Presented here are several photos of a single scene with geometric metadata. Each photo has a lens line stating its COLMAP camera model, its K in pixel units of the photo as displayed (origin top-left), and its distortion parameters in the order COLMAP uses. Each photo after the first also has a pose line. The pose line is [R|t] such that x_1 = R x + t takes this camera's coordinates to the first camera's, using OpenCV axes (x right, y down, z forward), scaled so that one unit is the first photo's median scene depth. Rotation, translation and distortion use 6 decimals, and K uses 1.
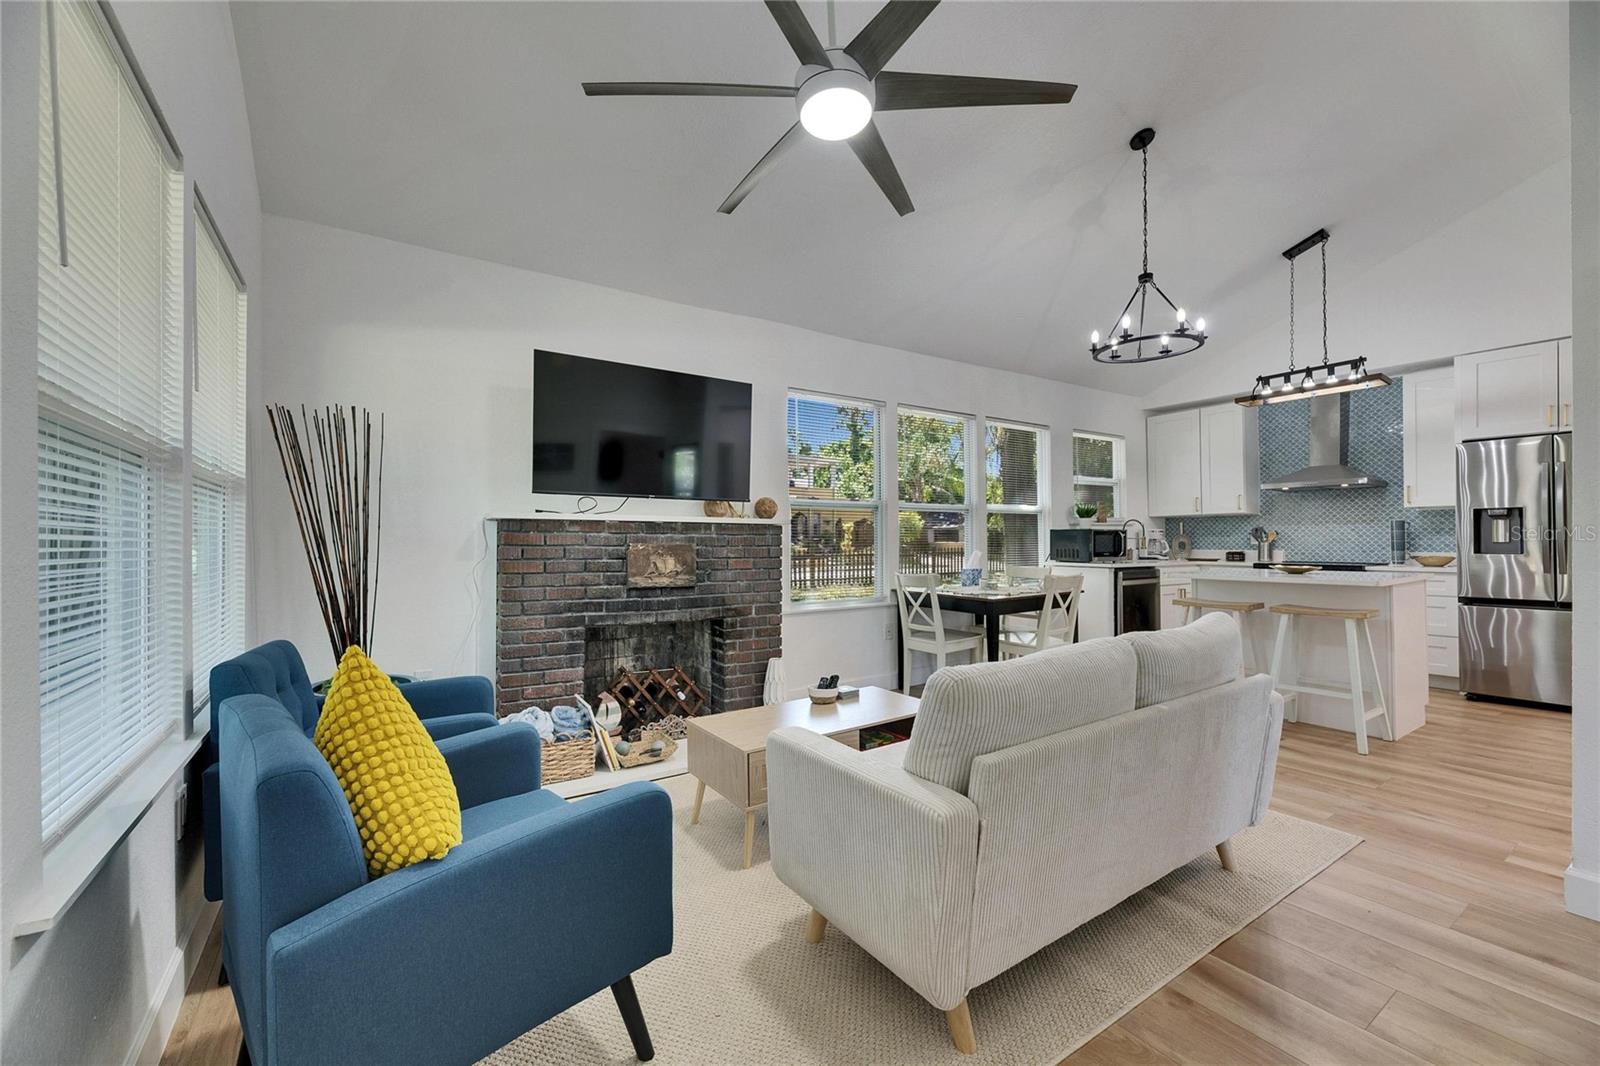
lens RADIAL K [[651.7, 0, 809.6], [0, 651.7, 538.9], [0, 0, 1]] dist [0.002570, 0.000279]
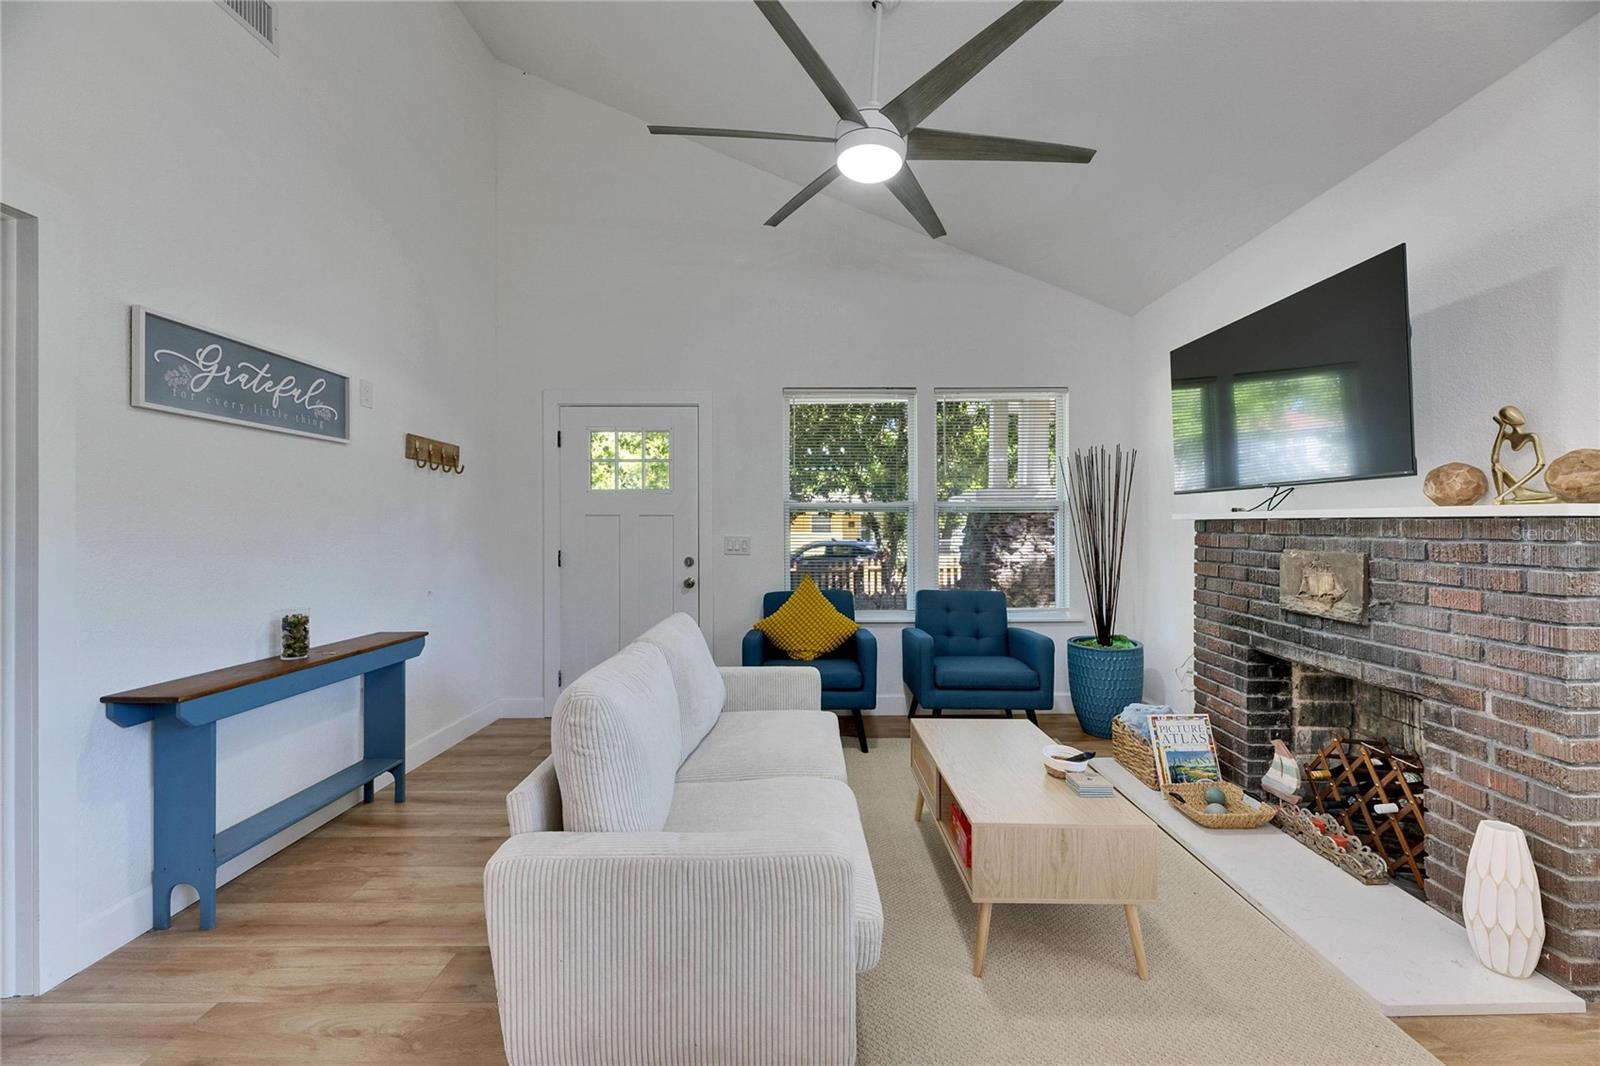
lens RADIAL K [[651.7, 0, 800.7], [0, 651.7, 527.7], [0, 0, 1]] dist [0.002570, 0.000279]
pose [[-0.568615, 0.006056, -0.822582, 0.573681], [0.011284, 0.999936, -0.000438, -0.020517], [0.822527, -0.009531, -0.568647, 0.868097]]
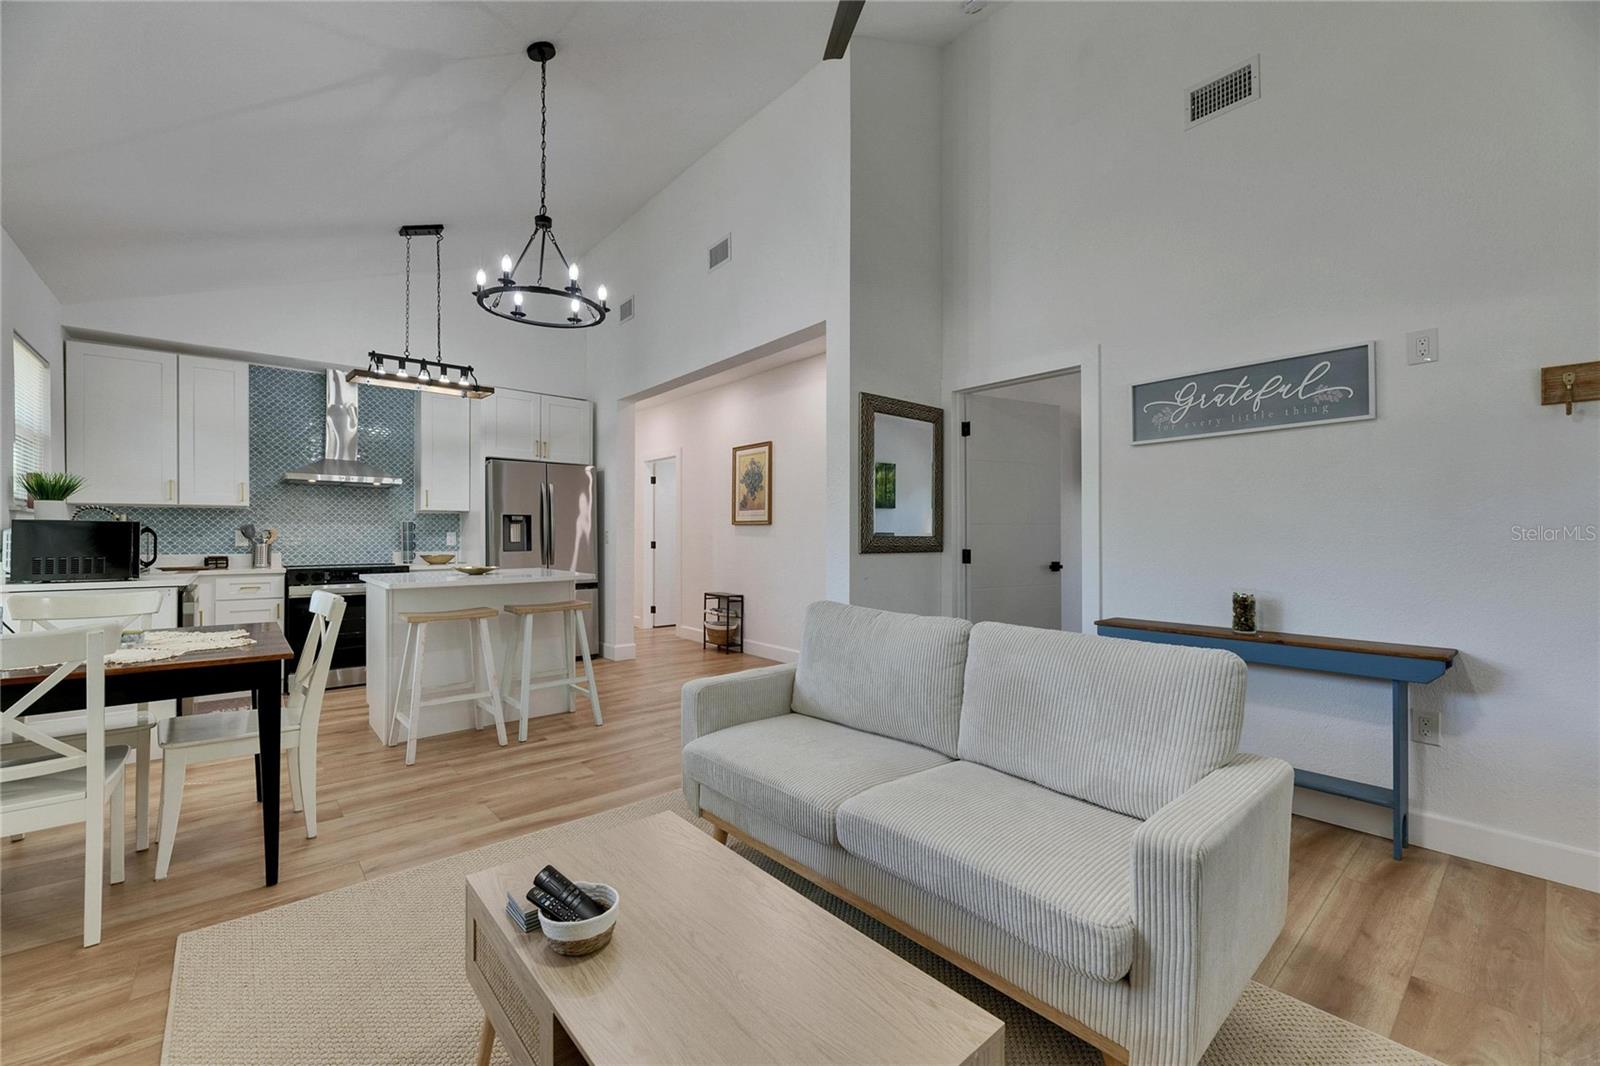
lens RADIAL K [[651.7, 0, 813.3], [0, 651.7, 537.8], [0, 0, 1]] dist [0.002570, 0.000279]
pose [[-0.120078, 0.000408, 0.992764, -0.304598], [0.000336, 1.000000, -0.000370, -0.002437], [-0.992764, 0.000289, -0.120078, 0.667746]]
